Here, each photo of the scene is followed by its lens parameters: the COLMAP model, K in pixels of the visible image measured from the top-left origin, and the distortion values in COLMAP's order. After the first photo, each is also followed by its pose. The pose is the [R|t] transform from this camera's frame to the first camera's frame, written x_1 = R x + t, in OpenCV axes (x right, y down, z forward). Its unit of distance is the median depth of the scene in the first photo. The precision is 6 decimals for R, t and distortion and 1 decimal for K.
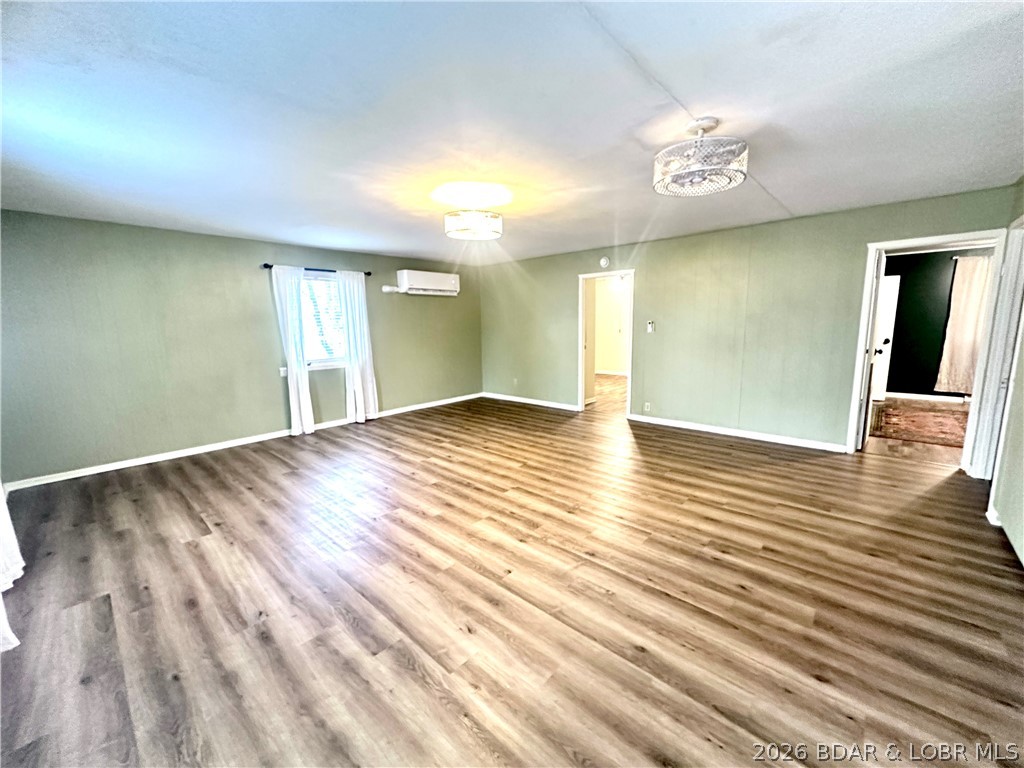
lens RADIAL K [[410.5, 0, 513.2], [0, 410.5, 391.1], [0, 0, 1]] dist [0.001149, -0.000622]
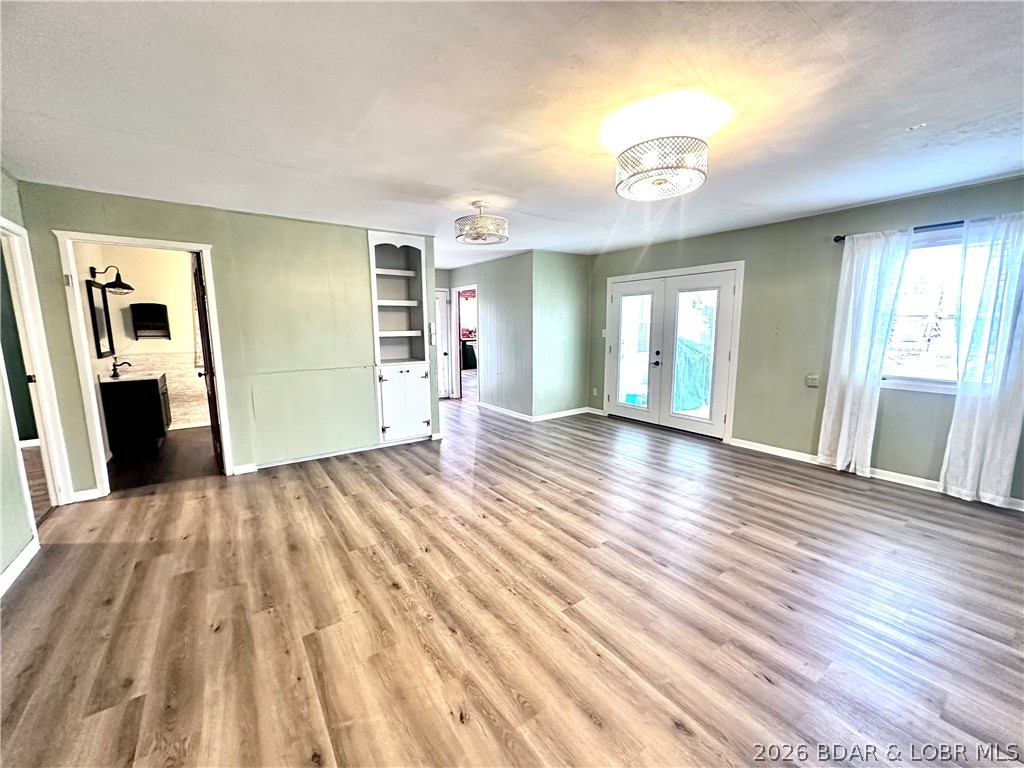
lens RADIAL K [[410.5, 0, 510.7], [0, 410.5, 389.9], [0, 0, 1]] dist [0.001149, -0.000622]
pose [[-0.976102, -0.011292, 0.217021, -0.007455], [0.057089, 0.950249, 0.306215, -0.265032], [-0.209682, 0.311286, -0.926895, 1.628138]]
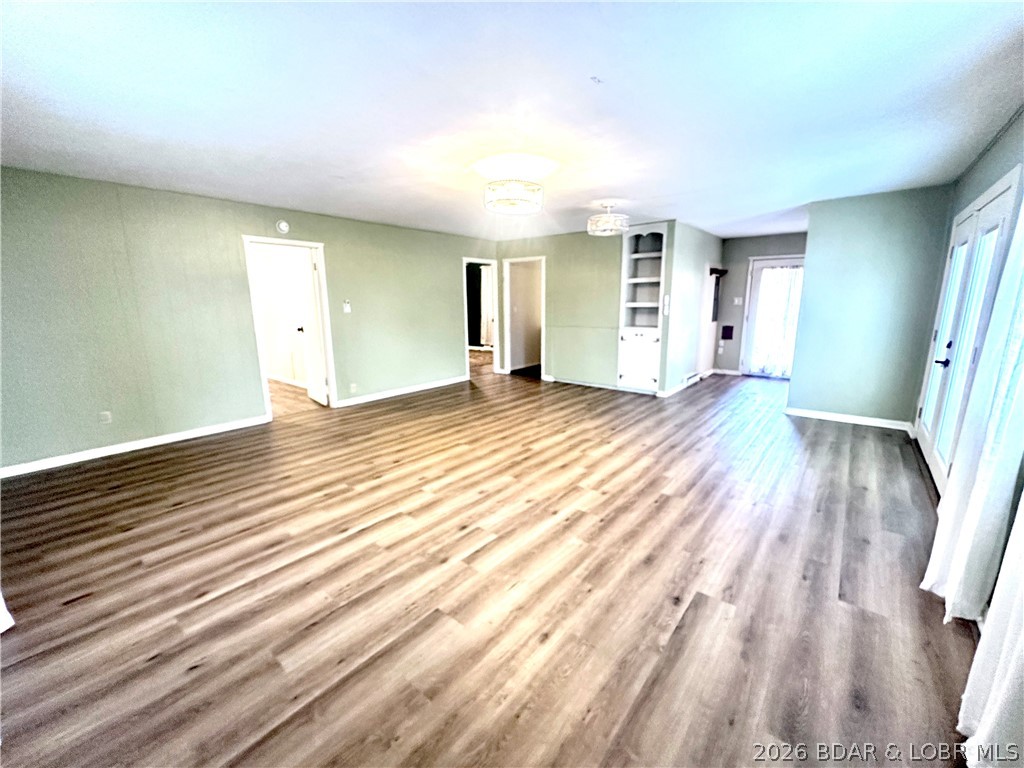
lens RADIAL K [[410.5, 0, 516.5], [0, 410.5, 391.5], [0, 0, 1]] dist [0.001149, -0.000622]
pose [[-0.055268, -0.199876, 0.978261, -1.075210], [0.174306, 0.962782, 0.206561, -0.146741], [-0.983139, 0.181933, -0.018372, 1.011420]]
